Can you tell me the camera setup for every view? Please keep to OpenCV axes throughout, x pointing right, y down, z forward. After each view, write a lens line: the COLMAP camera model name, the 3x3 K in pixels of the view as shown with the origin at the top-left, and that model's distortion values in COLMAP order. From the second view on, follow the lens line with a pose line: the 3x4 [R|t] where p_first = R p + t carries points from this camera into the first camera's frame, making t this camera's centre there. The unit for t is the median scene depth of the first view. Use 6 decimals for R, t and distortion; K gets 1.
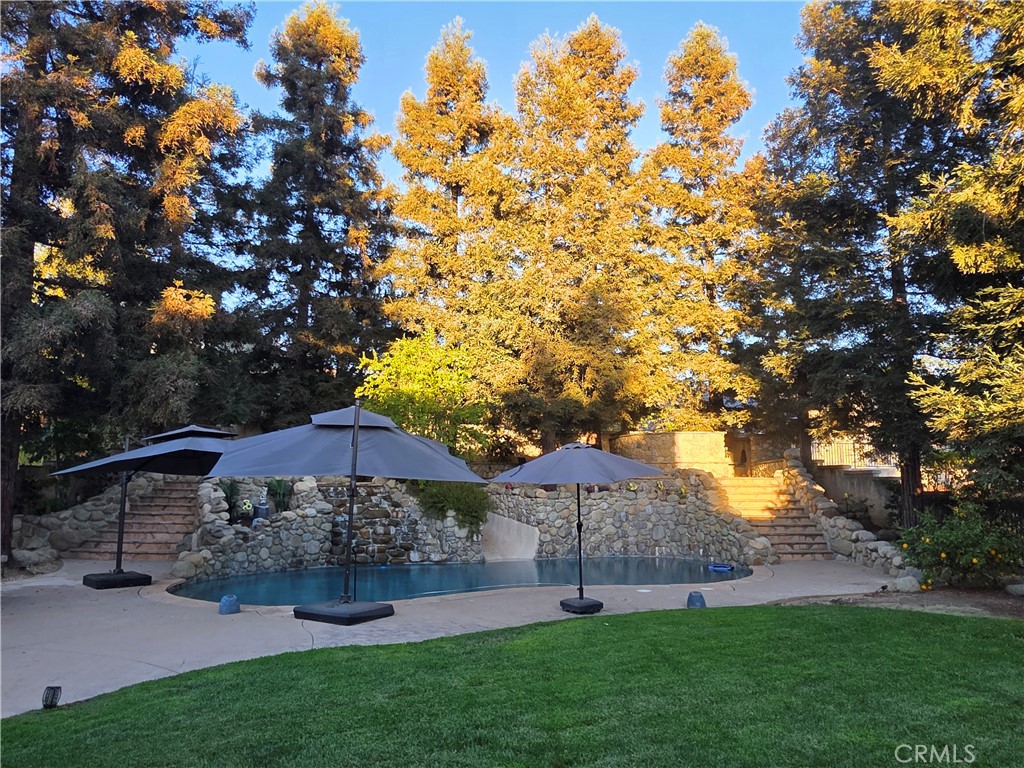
lens RADIAL K [[693.3, 0, 519.2], [0, 693.3, 389.1], [0, 0, 1]] dist [0.004956, -0.001942]
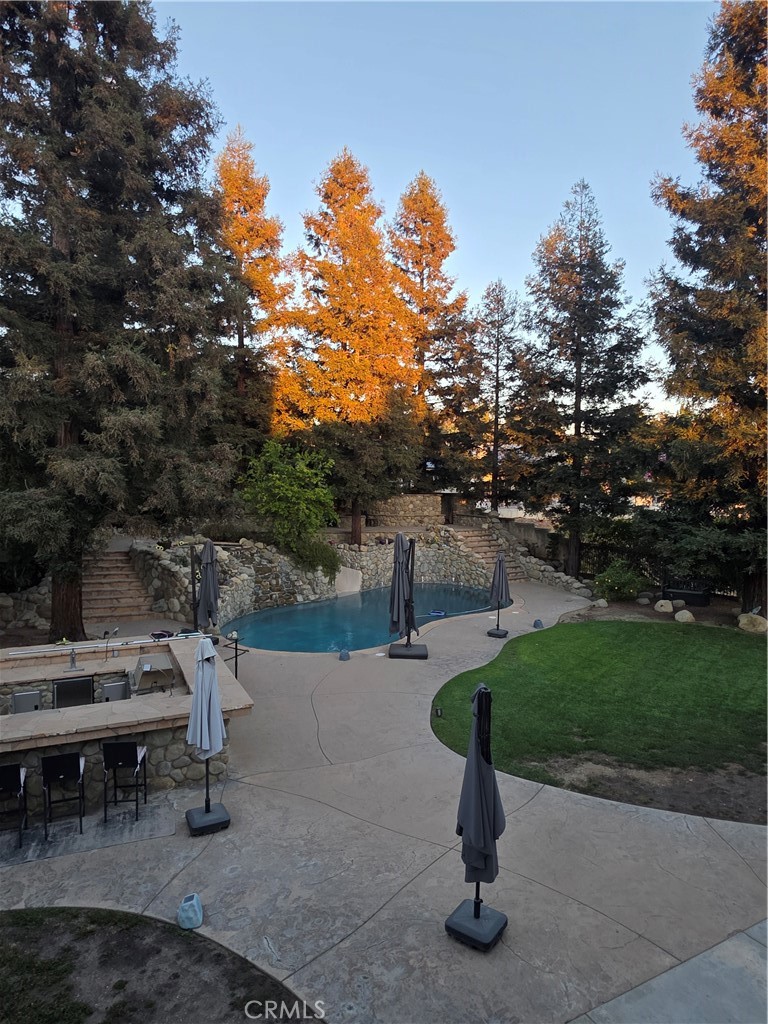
lens RADIAL K [[612.7, 0, 389.5], [0, 612.7, 520.7], [0, 0, 1]] dist [-0.001051, -0.000081]
pose [[0.903289, -0.025826, 0.428256, -0.498977], [-0.062158, 0.979778, 0.190190, -0.168853], [-0.424507, -0.198415, 0.883417, -0.186905]]
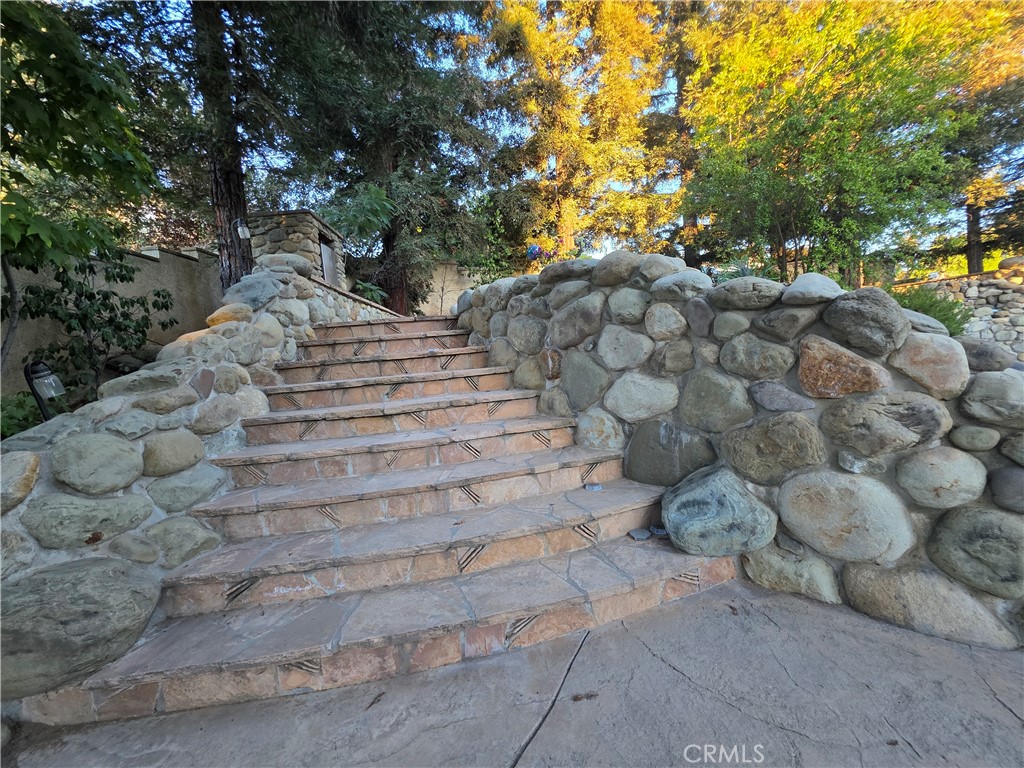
lens RADIAL K [[410.4, 0, 509.0], [0, 410.4, 381.7], [0, 0, 1]] dist [0.001864, -0.000638]
pose [[0.944592, -0.105447, 0.310848, -0.500202], [0.043622, 0.978923, 0.199516, 0.126627], [-0.325335, -0.174902, 0.929283, 0.774473]]
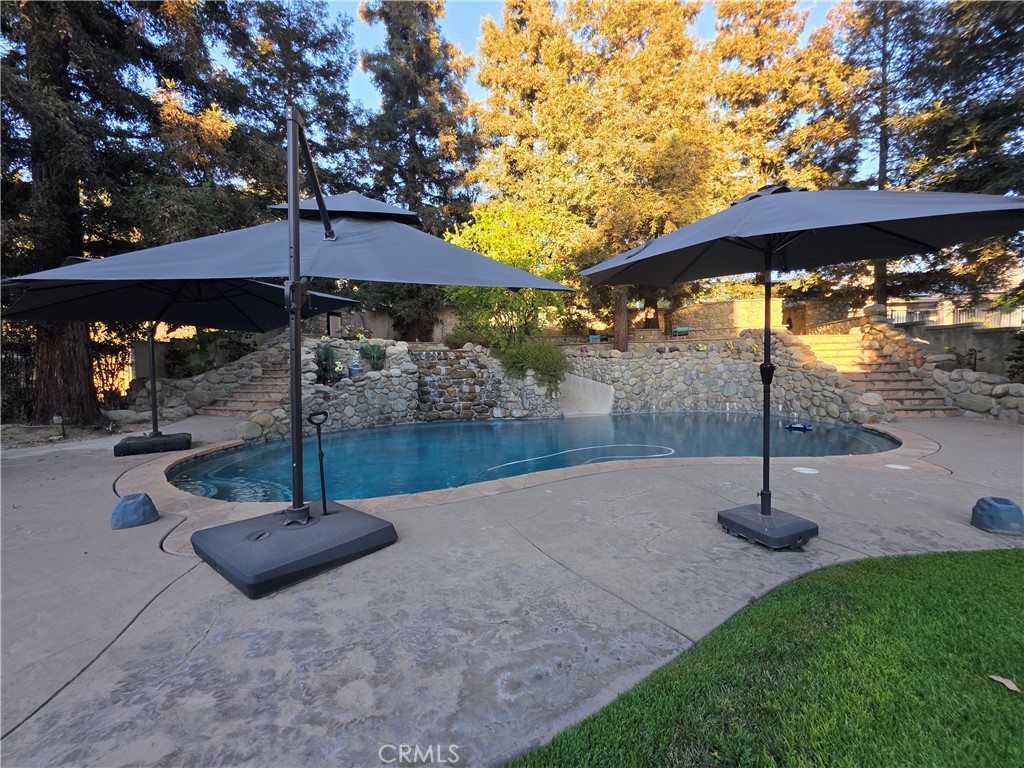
lens RADIAL K [[410.4, 0, 510.8], [0, 410.4, 377.8], [0, 0, 1]] dist [0.001864, -0.000638]
pose [[0.985562, -0.013878, -0.168746, -0.022094], [0.042093, 0.985428, 0.164803, 0.079921], [0.163999, -0.169526, 0.971784, 0.374582]]
